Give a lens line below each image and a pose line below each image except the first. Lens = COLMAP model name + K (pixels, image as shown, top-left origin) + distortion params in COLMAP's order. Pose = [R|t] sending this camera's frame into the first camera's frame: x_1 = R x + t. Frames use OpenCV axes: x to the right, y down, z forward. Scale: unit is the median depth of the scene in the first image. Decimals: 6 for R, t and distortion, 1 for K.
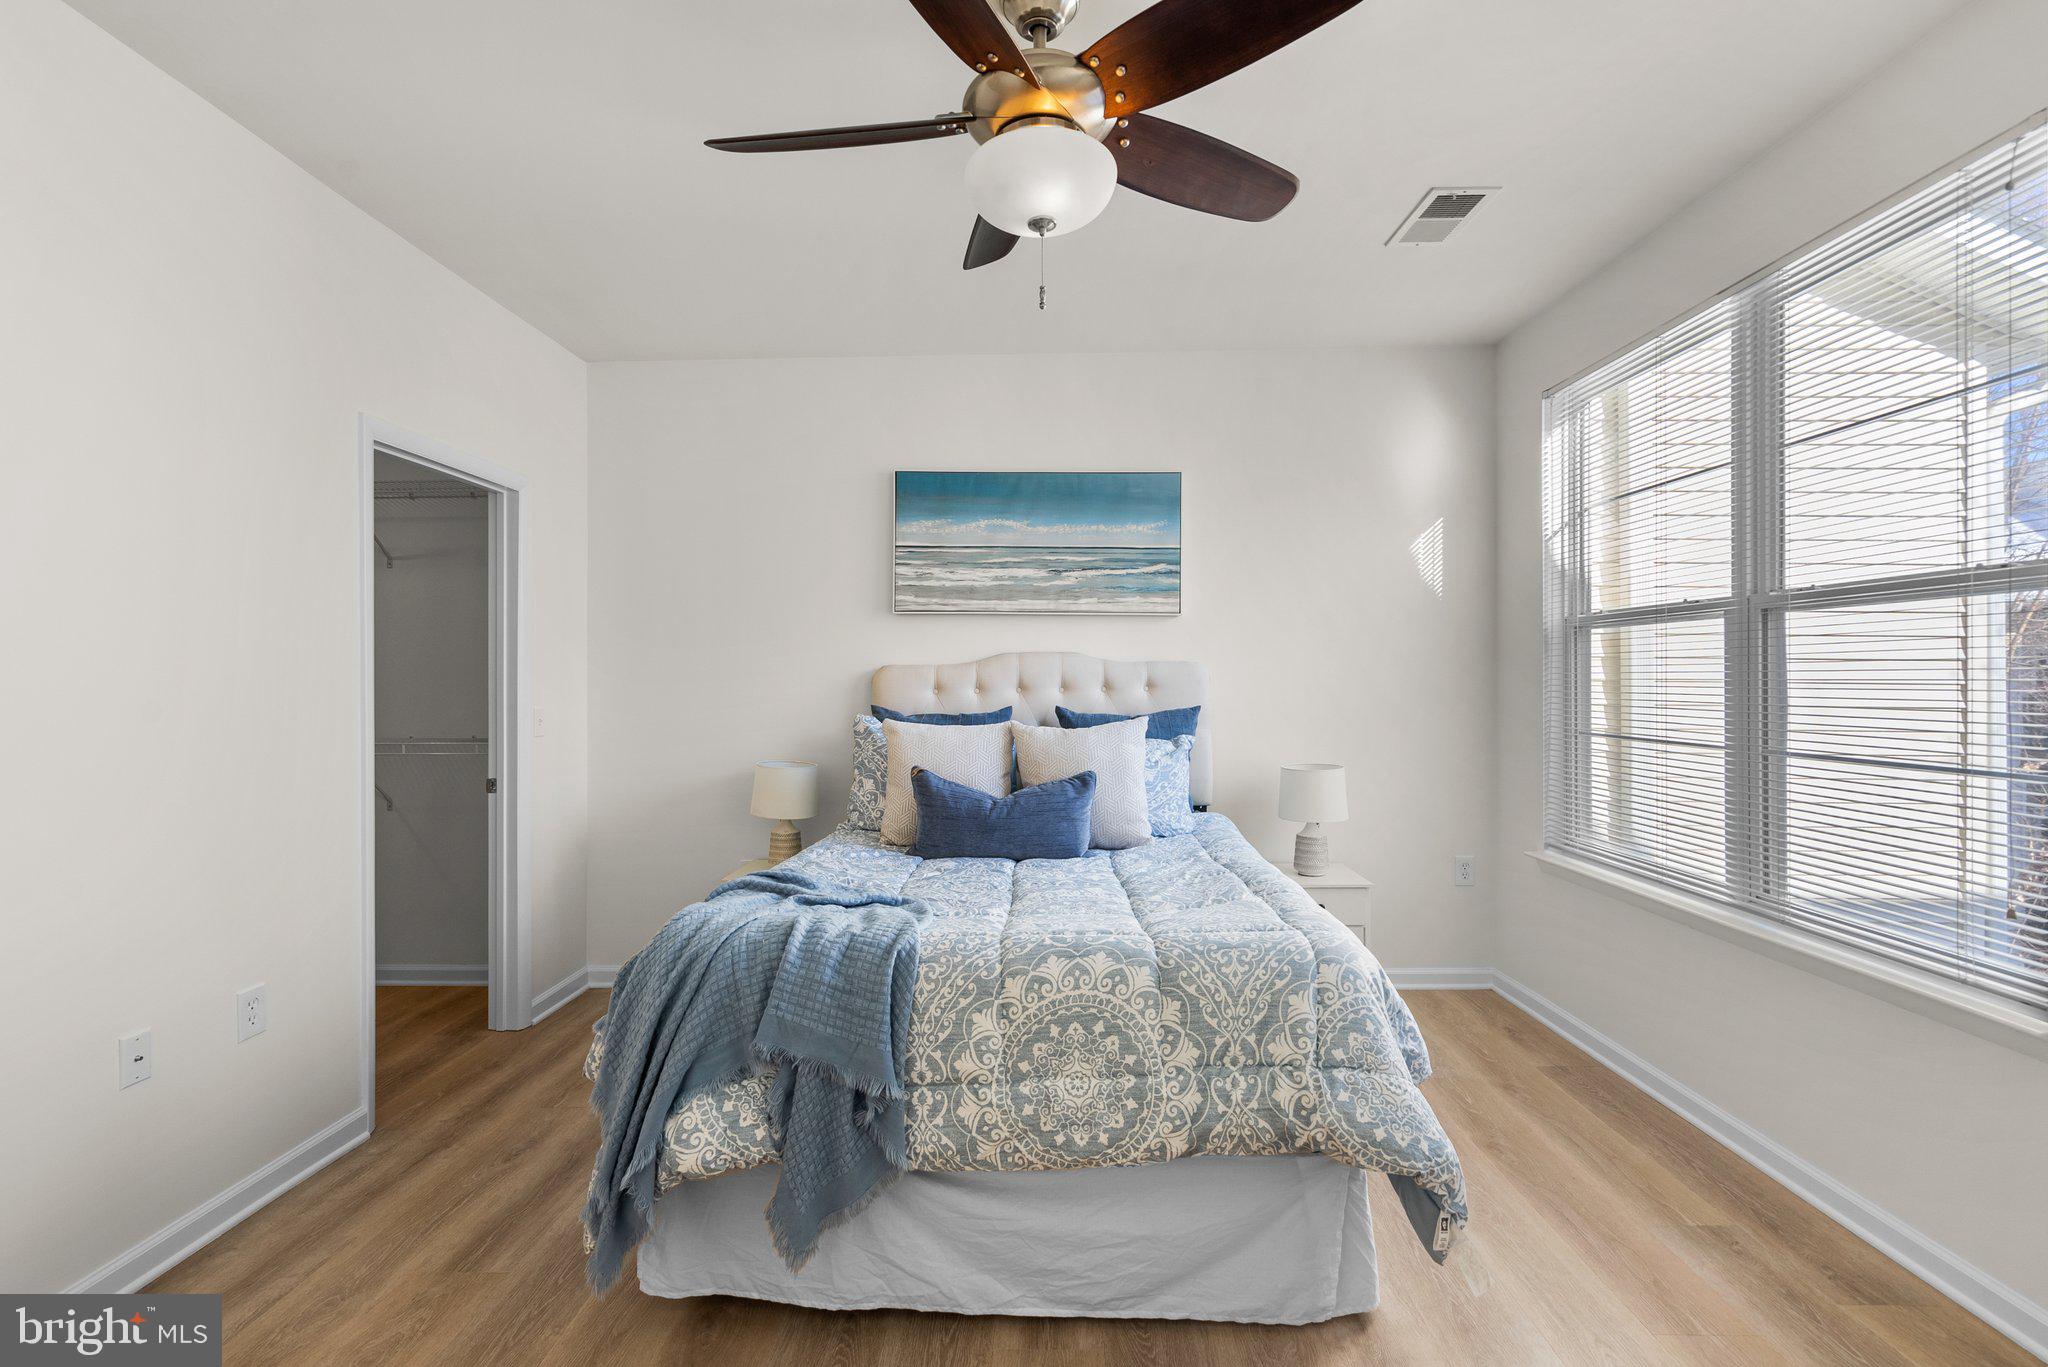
lens RADIAL K [[945.7, 0, 1023.3], [0, 945.7, 671.3], [0, 0, 1]] dist [0.000238, 0.001845]
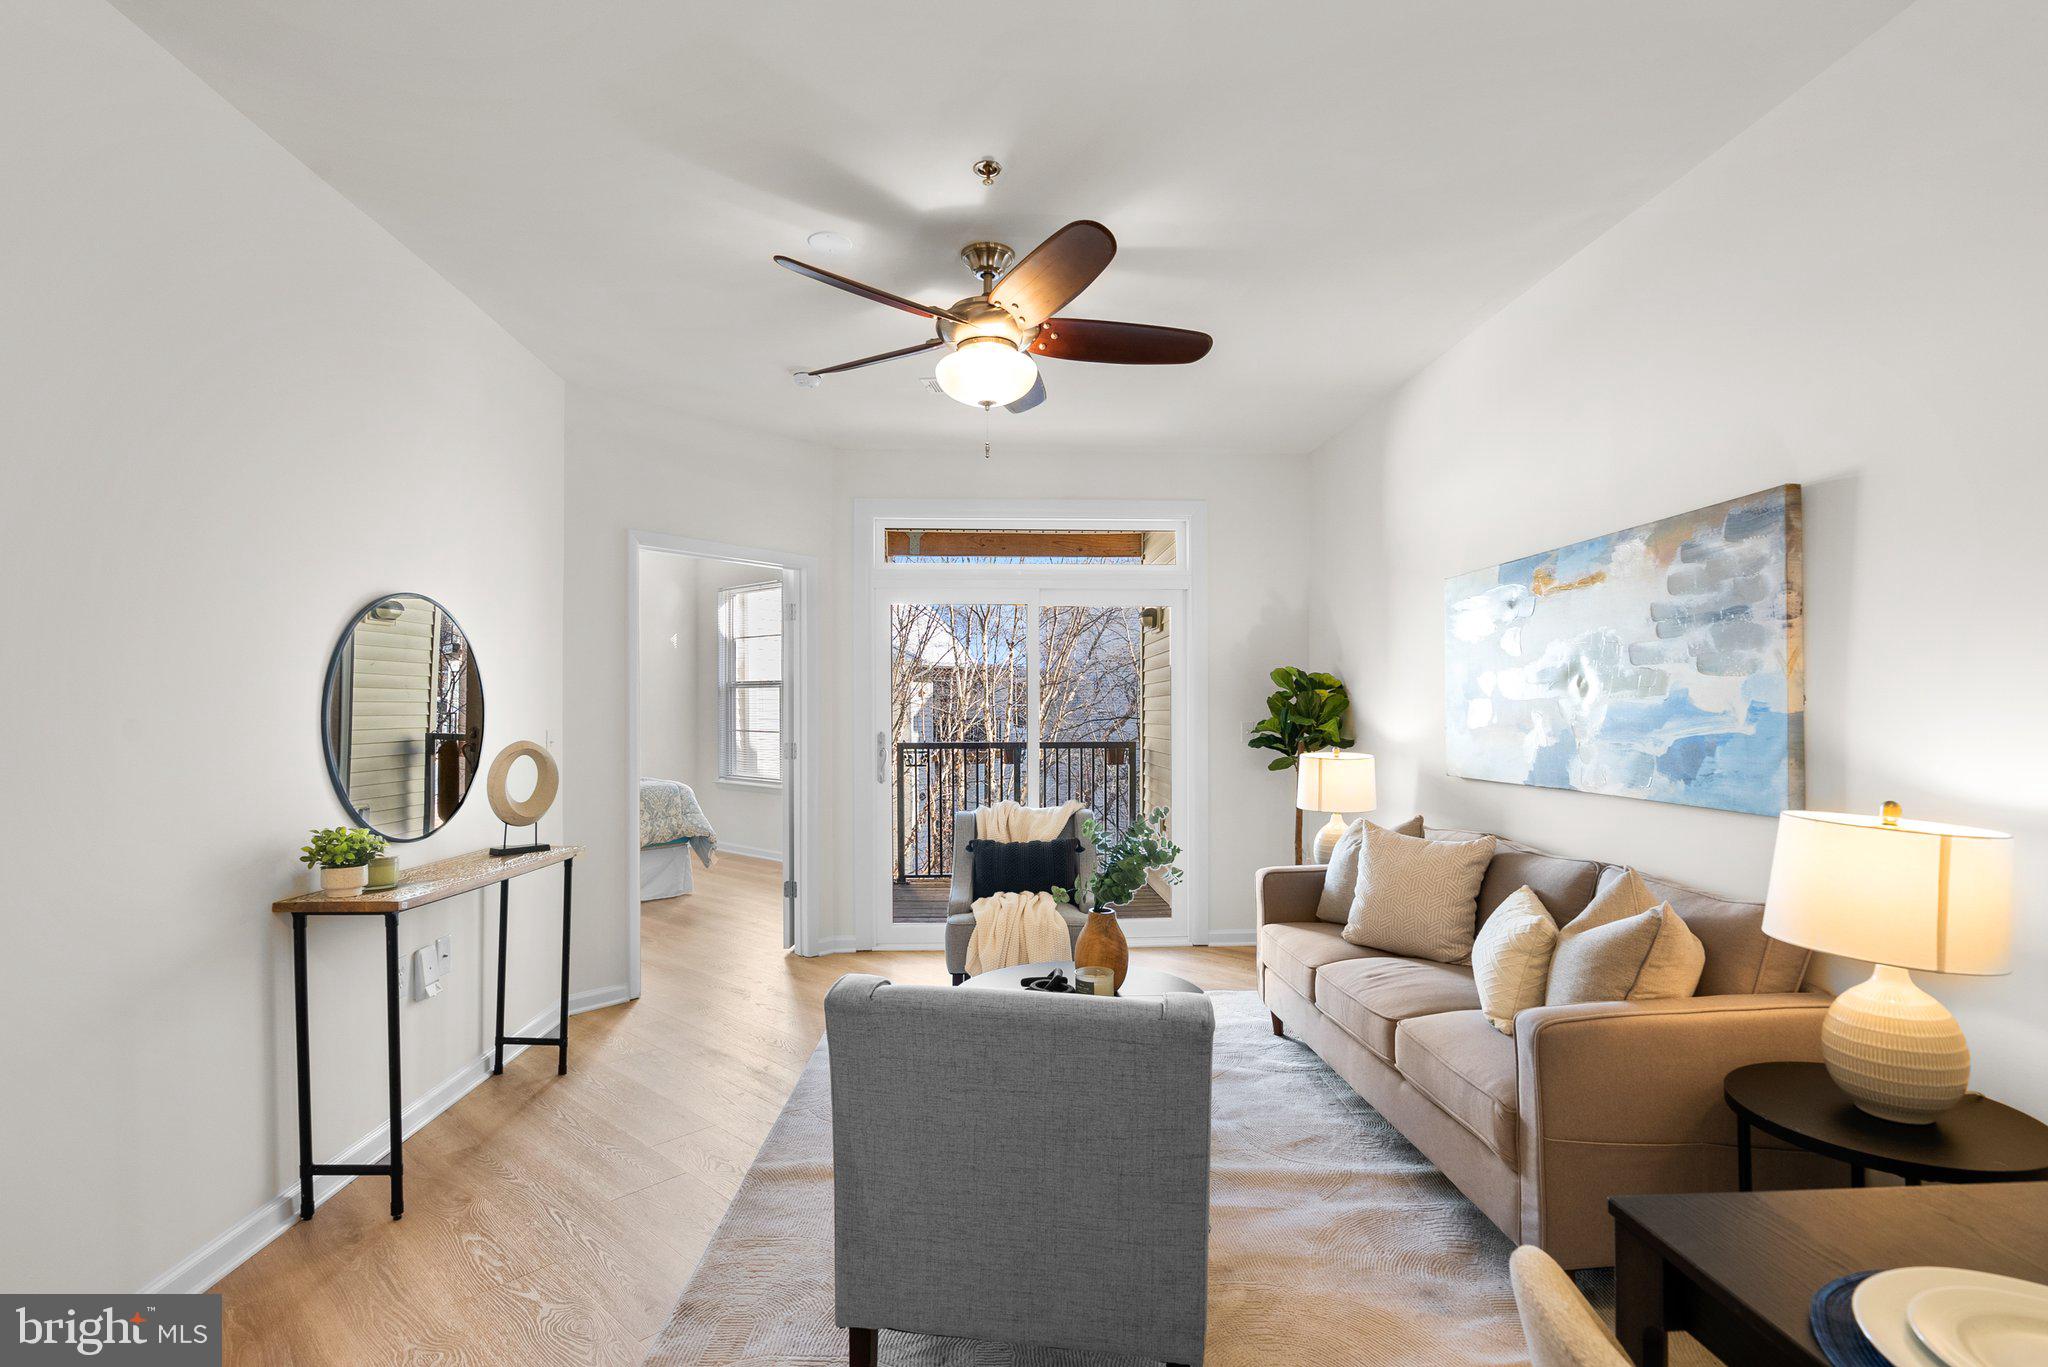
lens RADIAL K [[945.7, 0, 1023.3], [0, 945.7, 671.3], [0, 0, 1]] dist [0.000238, 0.001845]
pose [[0.642741, 0.025164, 0.765670, -0.878200], [-0.002246, 0.999518, -0.030964, -0.017198], [-0.766081, 0.018182, 0.642487, -1.263065]]
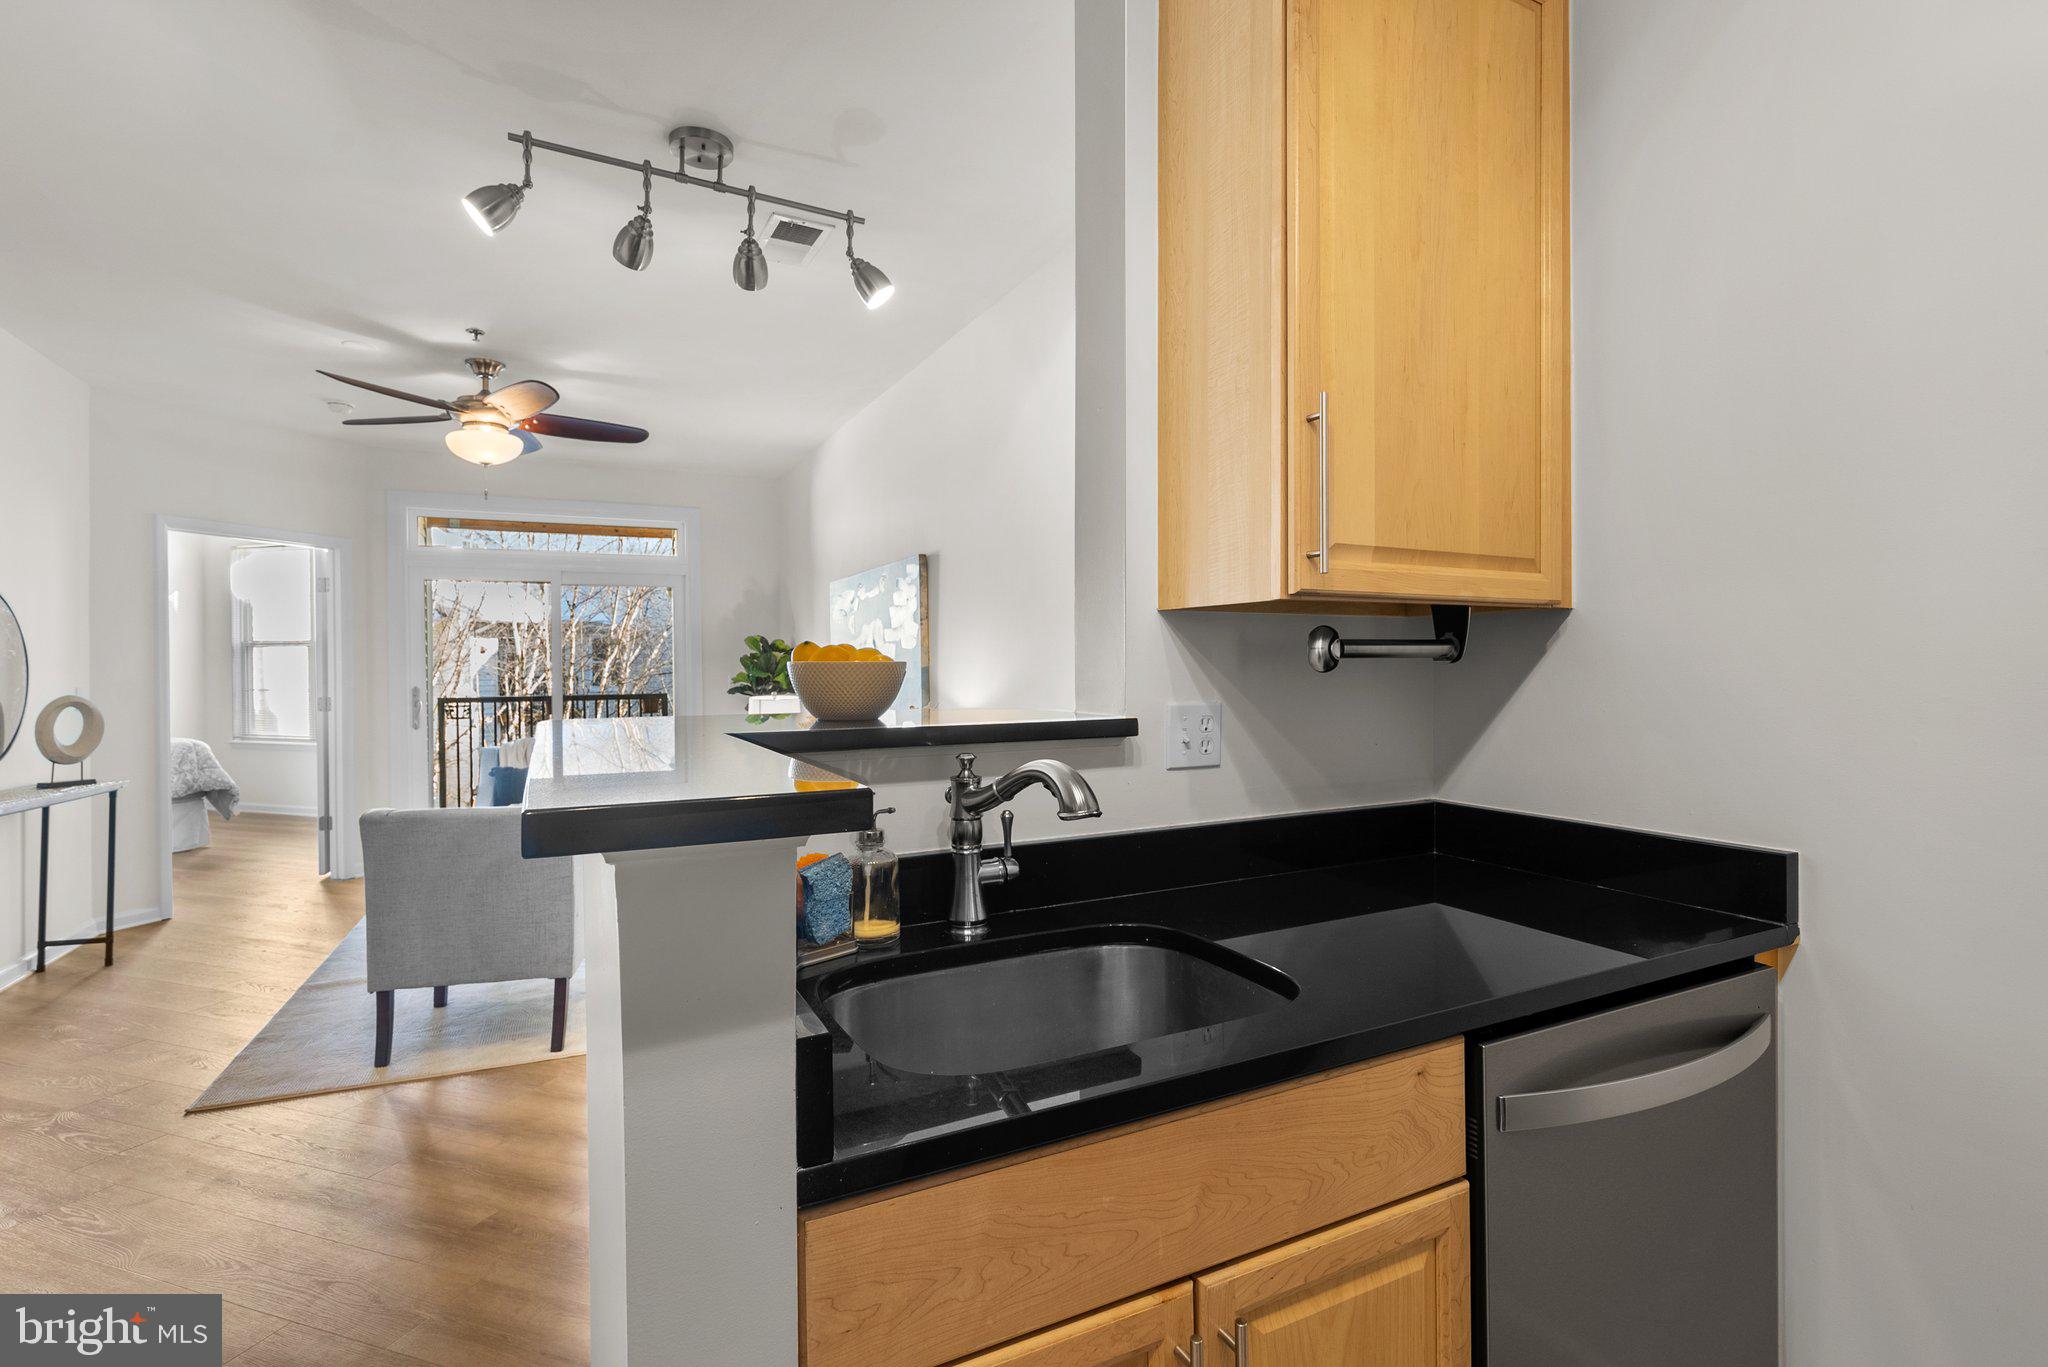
lens RADIAL K [[948.3, 0, 1011.9], [0, 948.3, 655.0], [0, 0, 1]] dist [0.000538, -0.000992]
pose [[0.298575, 0.002050, 0.954384, -1.251792], [-0.000217, 0.999998, -0.002080, -0.023614], [-0.954386, 0.000414, 0.298574, -1.742338]]
